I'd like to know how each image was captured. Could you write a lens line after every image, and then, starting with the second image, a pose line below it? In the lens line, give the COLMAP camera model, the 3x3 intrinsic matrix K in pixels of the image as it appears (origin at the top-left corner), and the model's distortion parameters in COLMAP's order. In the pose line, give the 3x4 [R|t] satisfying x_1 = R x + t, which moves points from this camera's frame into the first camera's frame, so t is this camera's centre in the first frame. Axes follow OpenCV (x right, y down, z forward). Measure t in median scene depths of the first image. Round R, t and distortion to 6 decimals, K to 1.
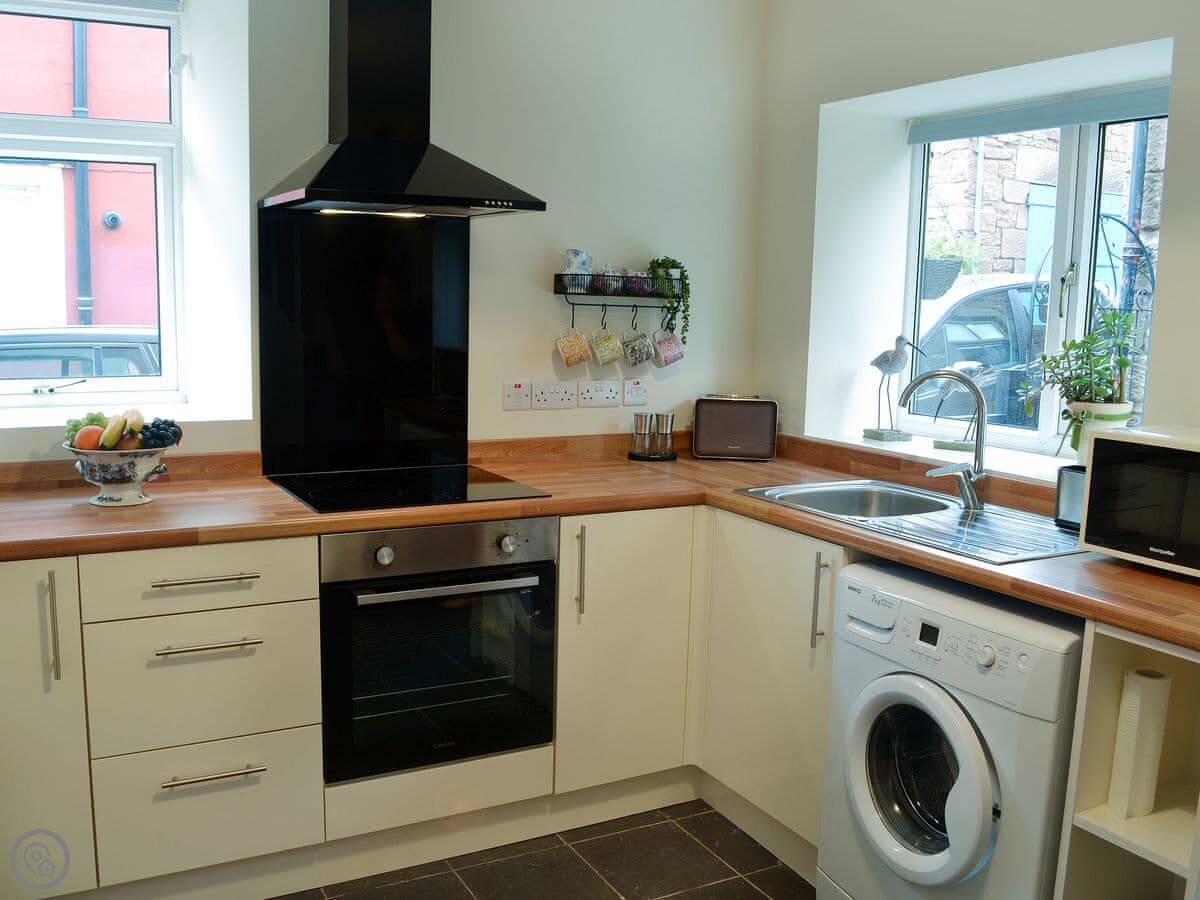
lens RADIAL K [[1078.8, 0, 591.0], [0, 1078.8, 447.9], [0, 0, 1]] dist [-0.073013, -0.020815]
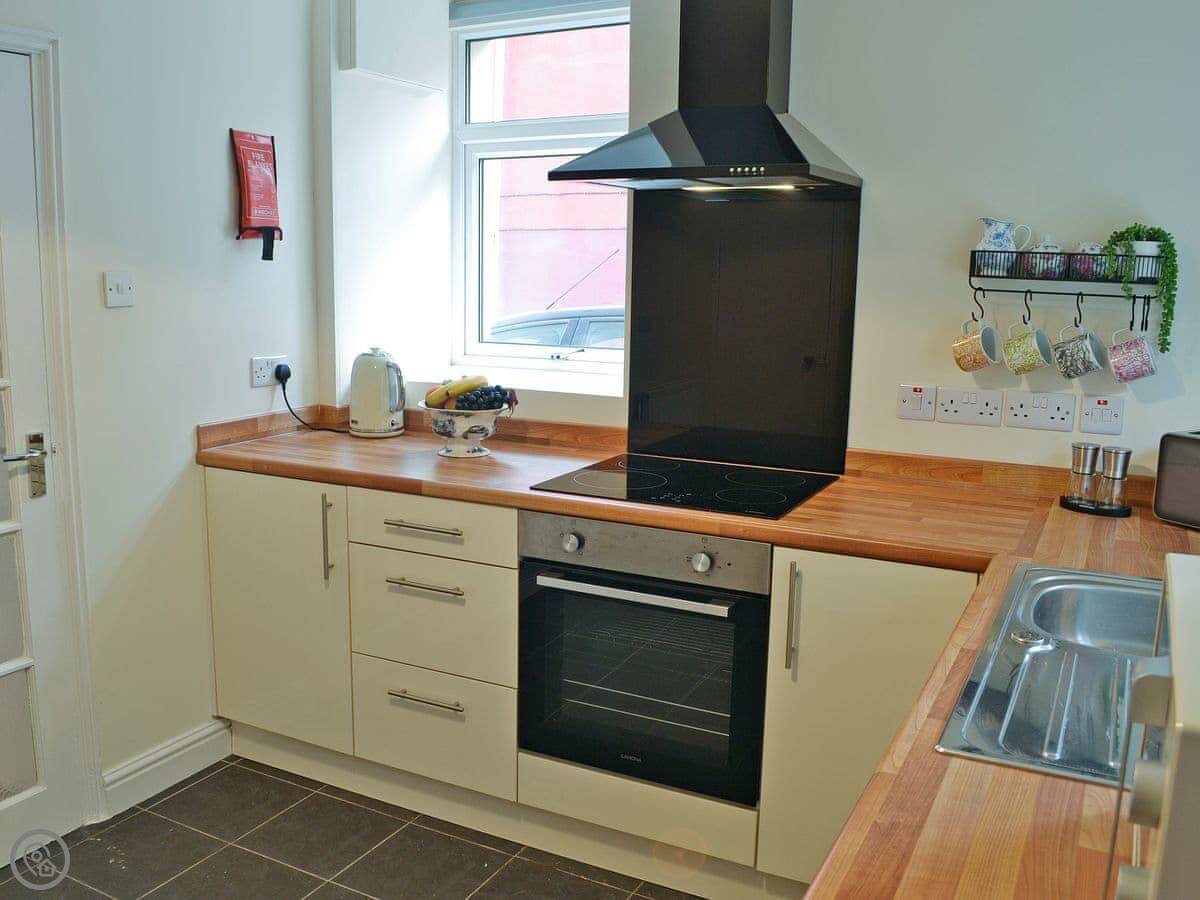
lens RADIAL K [[1078.8, 0, 591.2], [0, 1078.8, 454.7], [0, 0, 1]] dist [-0.073013, -0.020815]
pose [[0.555564, 0.132752, -0.820808, 0.466099], [-0.115268, 0.989937, 0.082086, -0.047213], [0.823445, 0.049008, 0.565276, 0.344742]]
